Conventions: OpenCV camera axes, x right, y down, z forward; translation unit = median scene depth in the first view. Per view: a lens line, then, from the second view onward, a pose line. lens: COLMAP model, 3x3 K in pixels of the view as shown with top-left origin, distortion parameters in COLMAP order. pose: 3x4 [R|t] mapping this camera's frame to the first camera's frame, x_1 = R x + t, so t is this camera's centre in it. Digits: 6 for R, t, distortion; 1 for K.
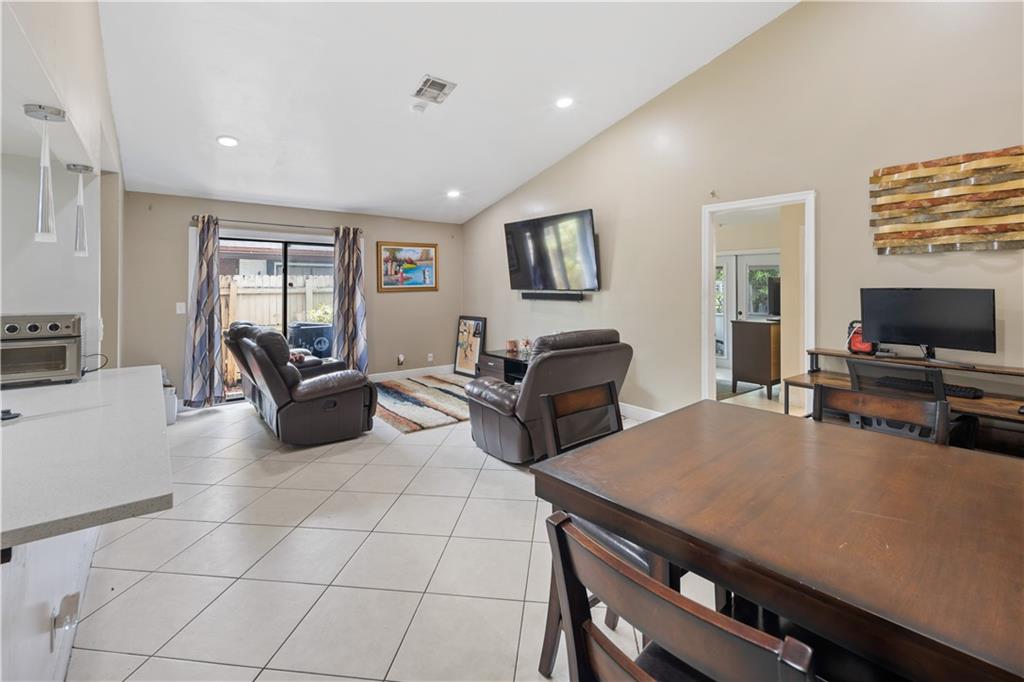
lens RADIAL K [[449.2, 0, 509.9], [0, 449.2, 280.5], [0, 0, 1]] dist [0.005176, -0.002374]
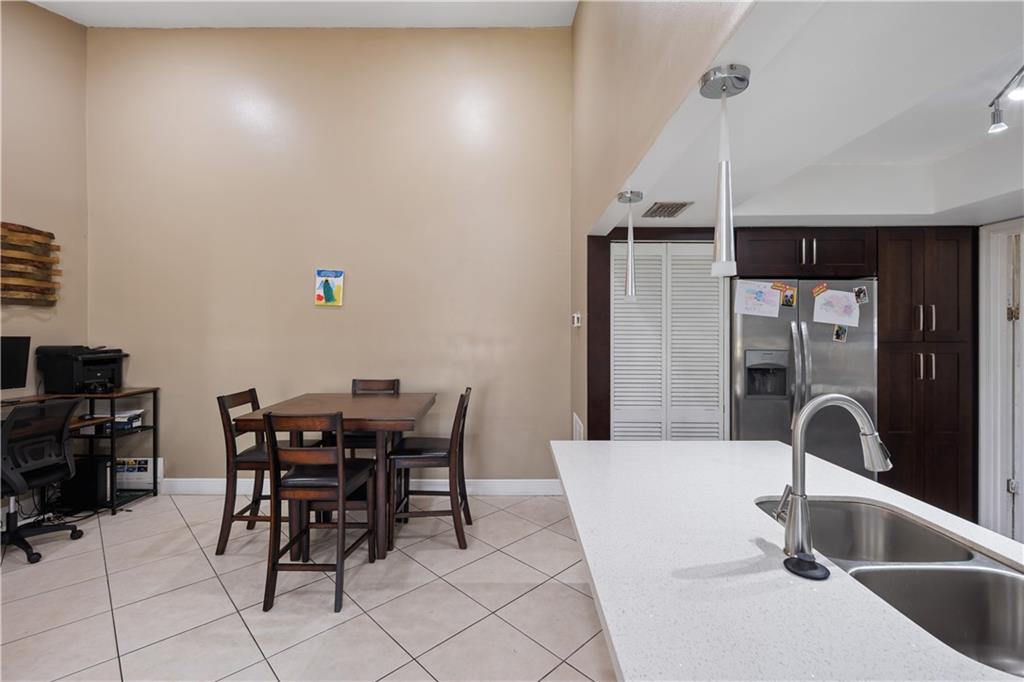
lens RADIAL K [[449.2, 0, 509.2], [0, 449.2, 325.6], [0, 0, 1]] dist [0.005176, -0.002374]
pose [[-0.775997, 0.007421, 0.630693, -0.301060], [-0.002375, 0.999889, -0.014687, 0.001019], [-0.630732, -0.012895, -0.775893, 0.436998]]
